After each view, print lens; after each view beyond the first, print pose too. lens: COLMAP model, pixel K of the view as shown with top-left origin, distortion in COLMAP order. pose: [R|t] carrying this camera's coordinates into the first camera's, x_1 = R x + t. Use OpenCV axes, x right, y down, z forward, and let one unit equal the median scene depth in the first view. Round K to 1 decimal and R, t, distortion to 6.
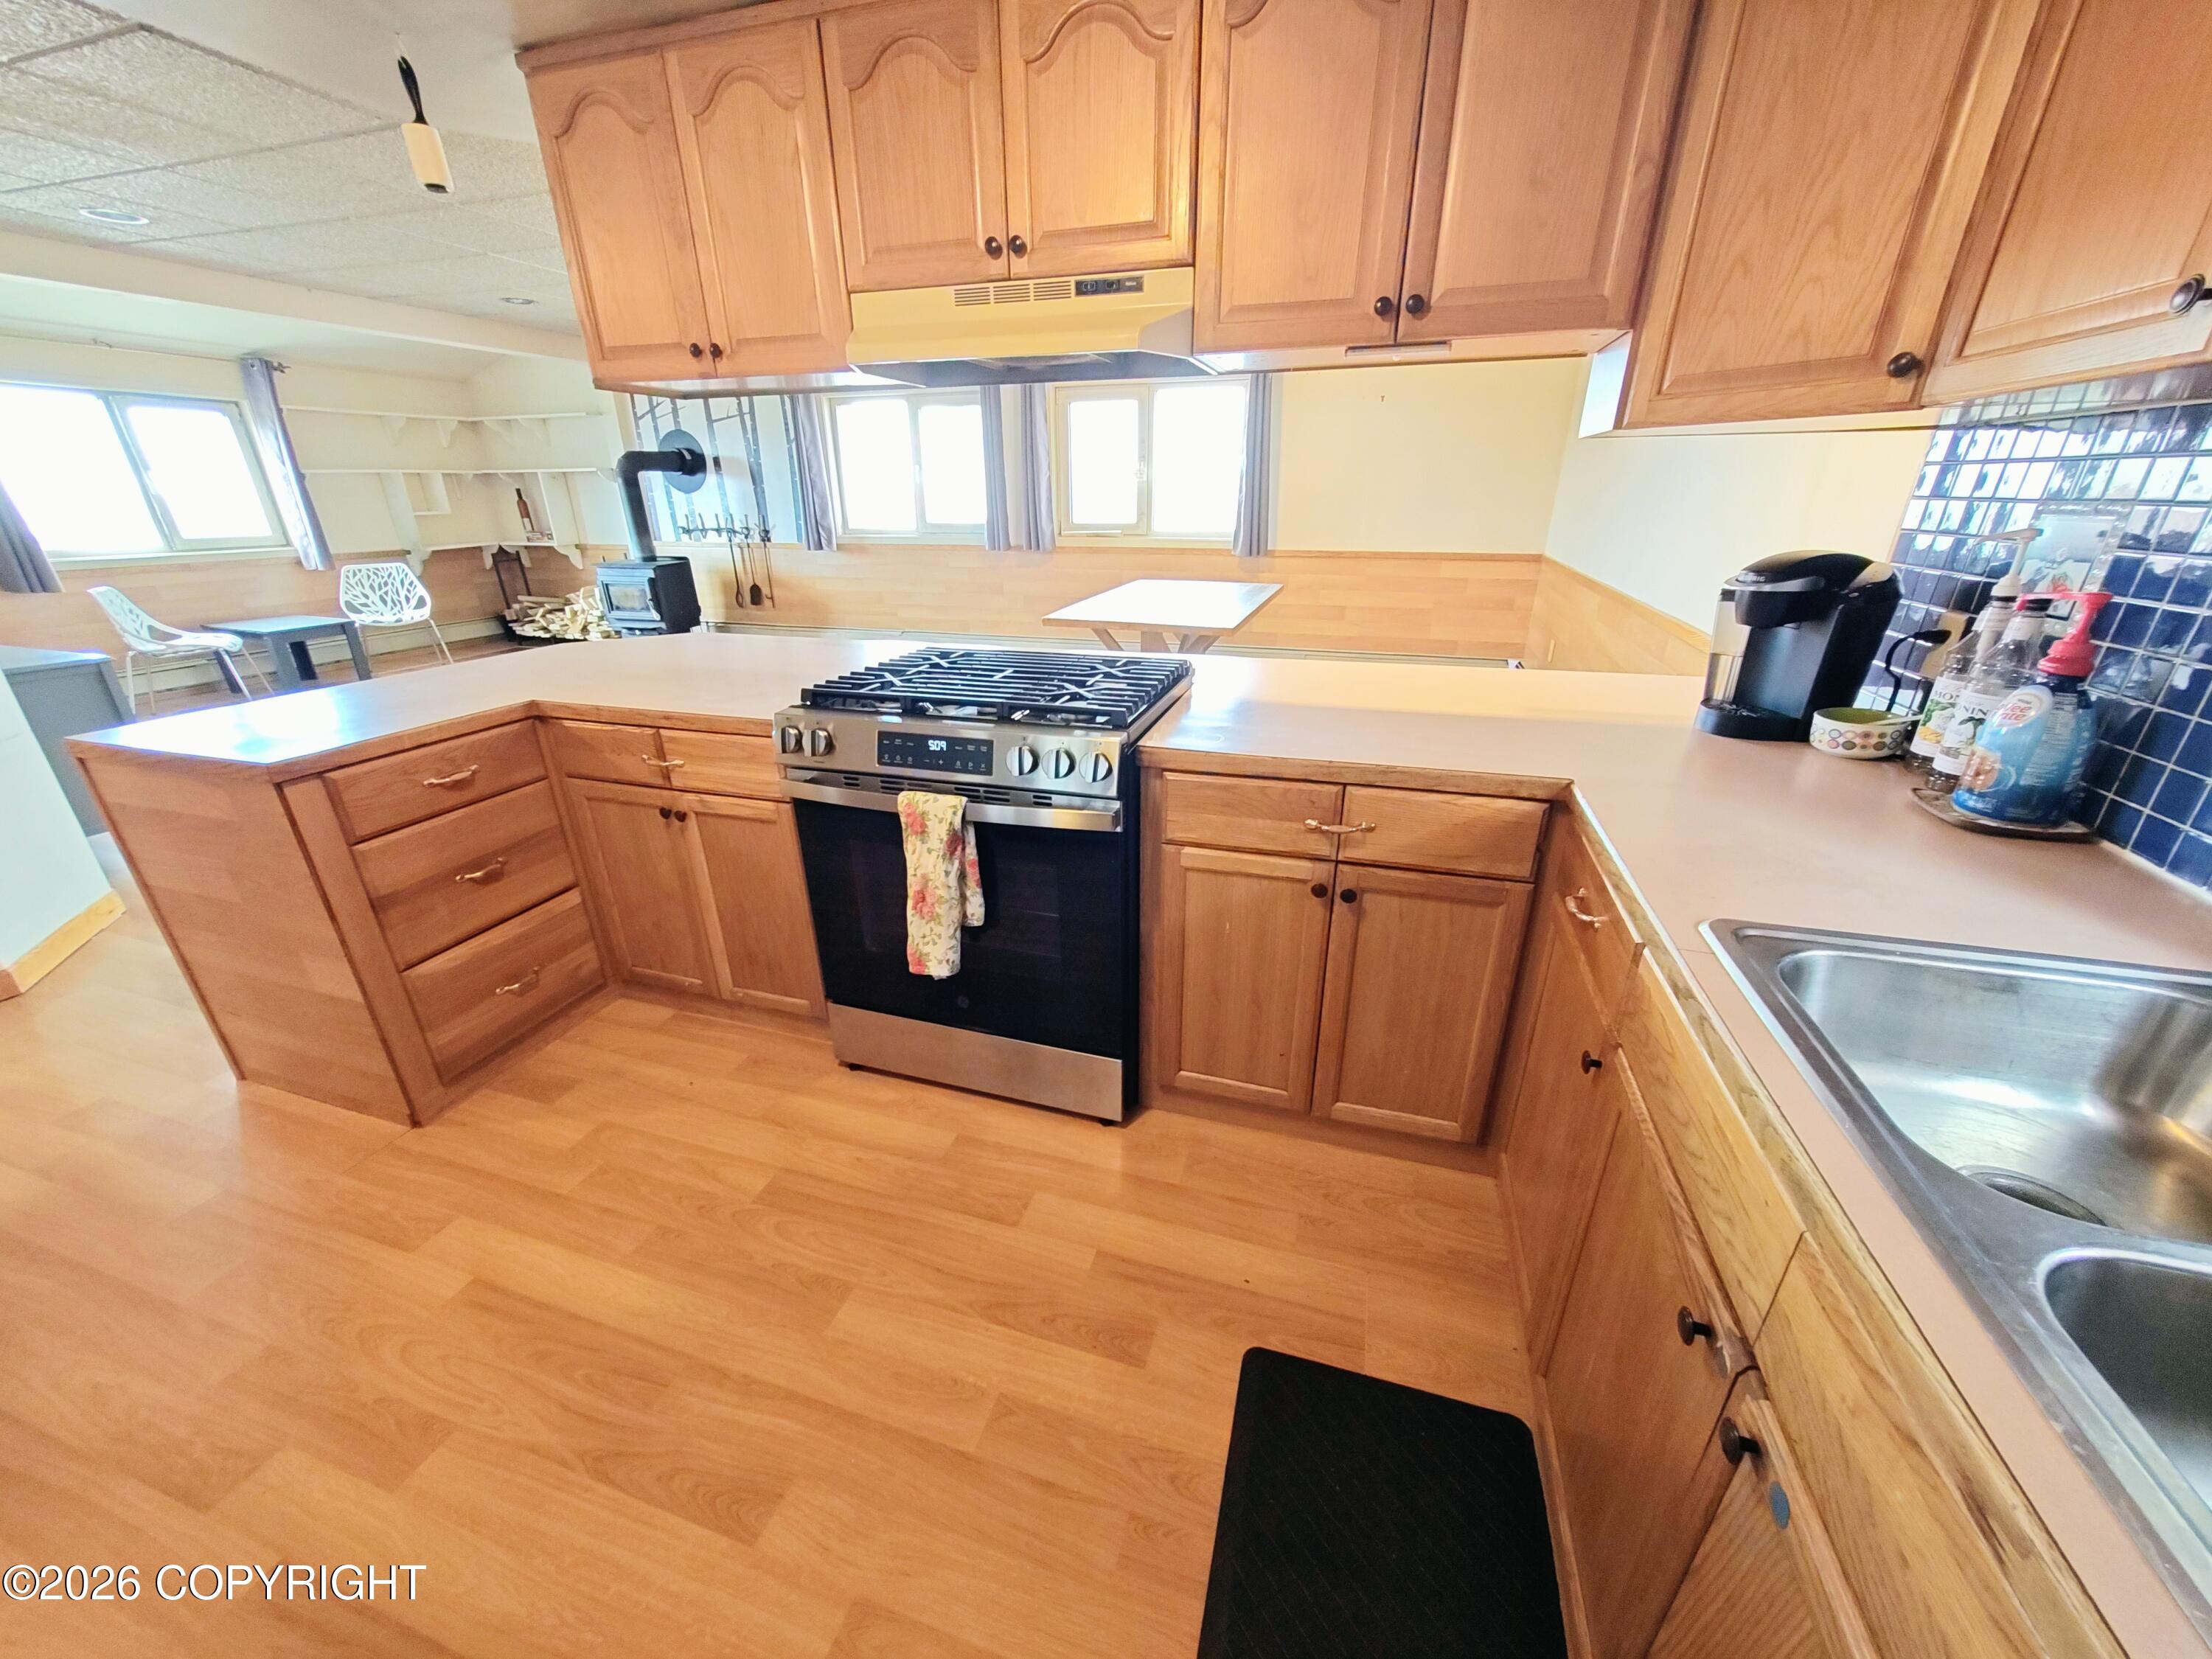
lens RADIAL K [[821.4, 0, 1104.7], [0, 821.4, 832.3], [0, 0, 1]] dist [0.000554, 0.000228]
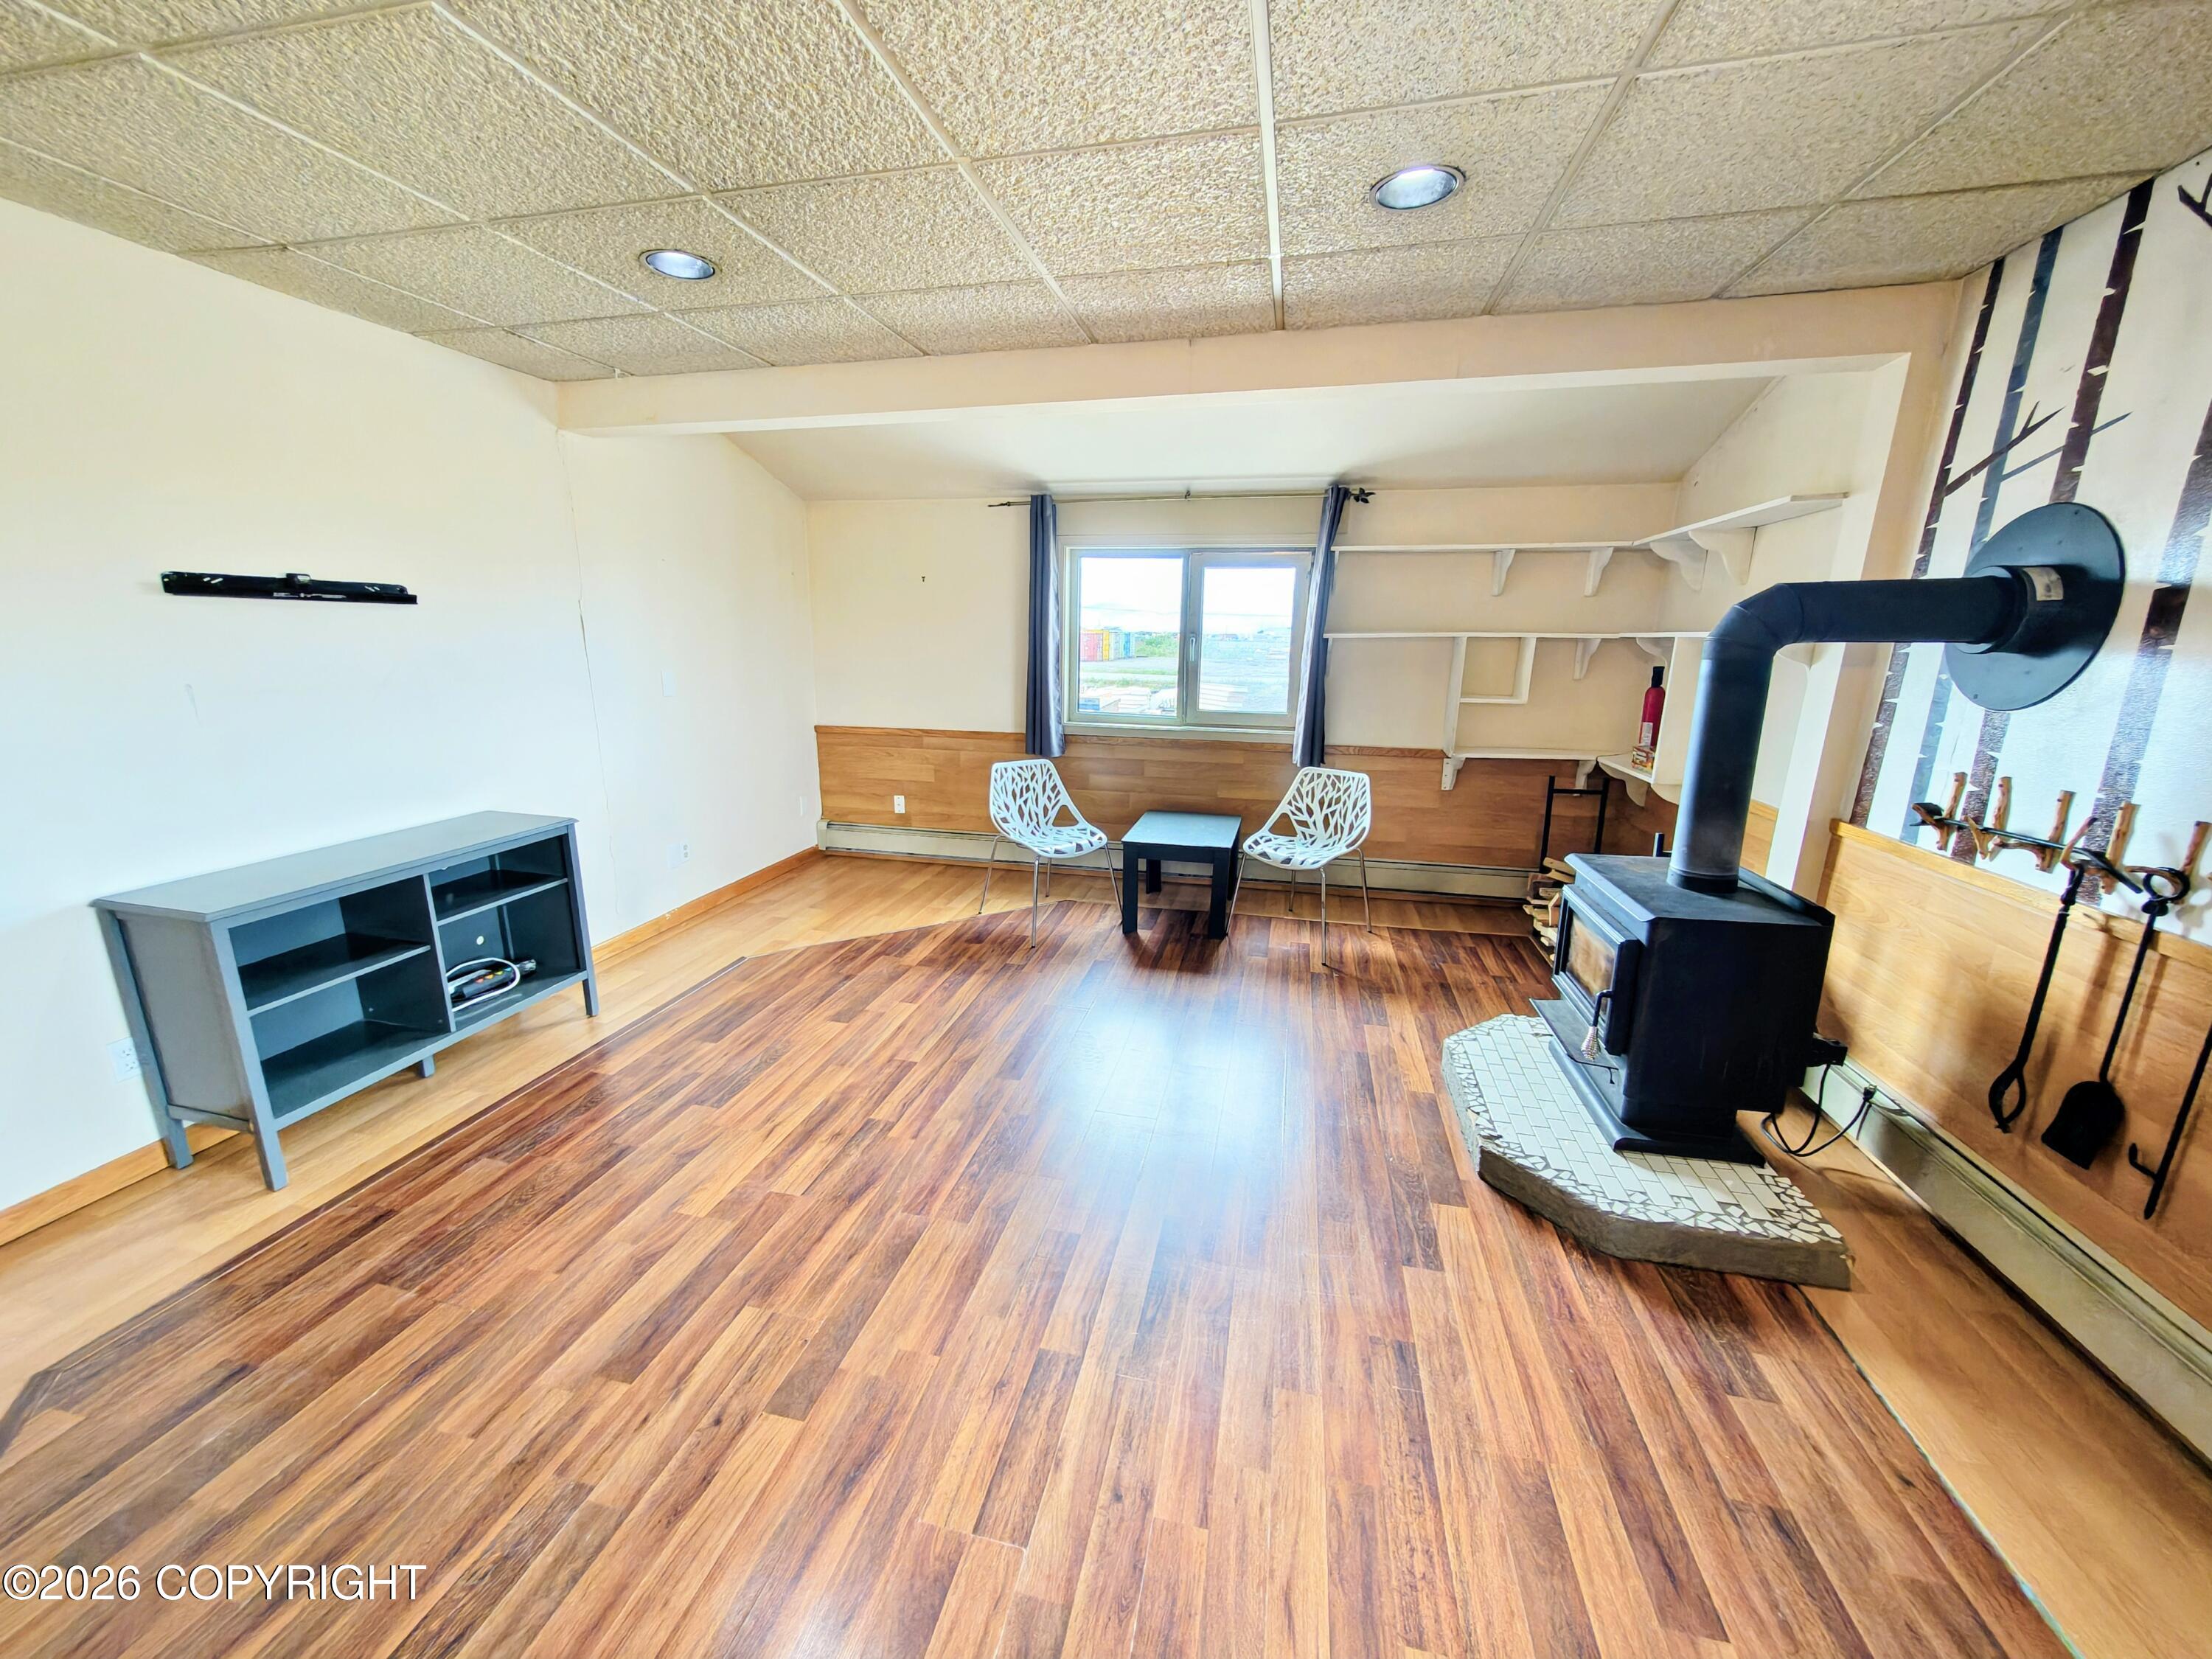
lens RADIAL K [[830.7, 0, 1093.2], [0, 830.7, 829.3], [0, 0, 1]] dist [-0.000093, -0.000146]
pose [[0.072885, 0.233470, -0.969628, -0.249364], [-0.395023, 0.899462, 0.186882, -0.324061], [0.915775, 0.369405, 0.157783, 0.721325]]
